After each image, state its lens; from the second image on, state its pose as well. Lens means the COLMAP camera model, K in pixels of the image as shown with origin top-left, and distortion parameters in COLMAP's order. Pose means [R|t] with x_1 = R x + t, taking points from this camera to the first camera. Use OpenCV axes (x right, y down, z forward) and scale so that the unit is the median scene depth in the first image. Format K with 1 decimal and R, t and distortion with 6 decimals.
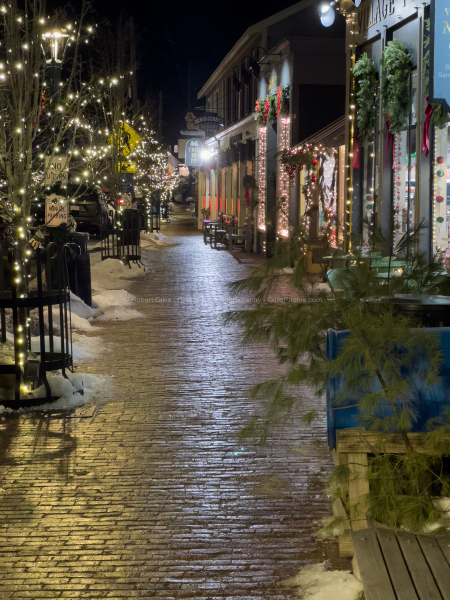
lens RADIAL K [[1363.2, 0, 223.9], [0, 1363.2, 299.9], [0, 0, 1]] dist [0.077279, 0.000000]
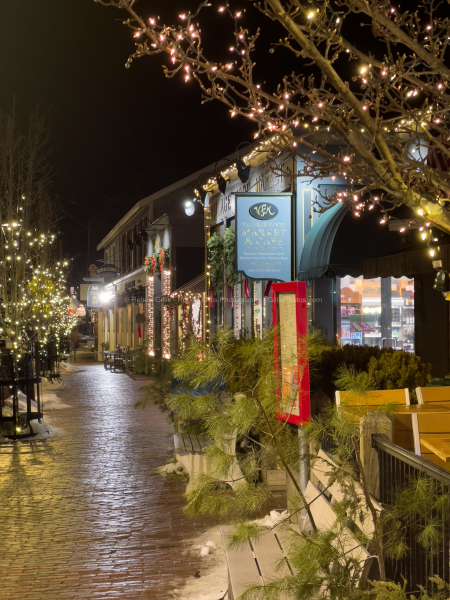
lens RADIAL K [[1363.2, 0, 224.7], [0, 1363.2, 300.3], [0, 0, 1]] dist [0.077279, 0.000000]
pose [[0.996845, -0.011856, 0.078487, -0.004289], [0.019730, 0.994760, -0.100318, 0.032852], [-0.076886, 0.101550, 0.991855, -0.348474]]
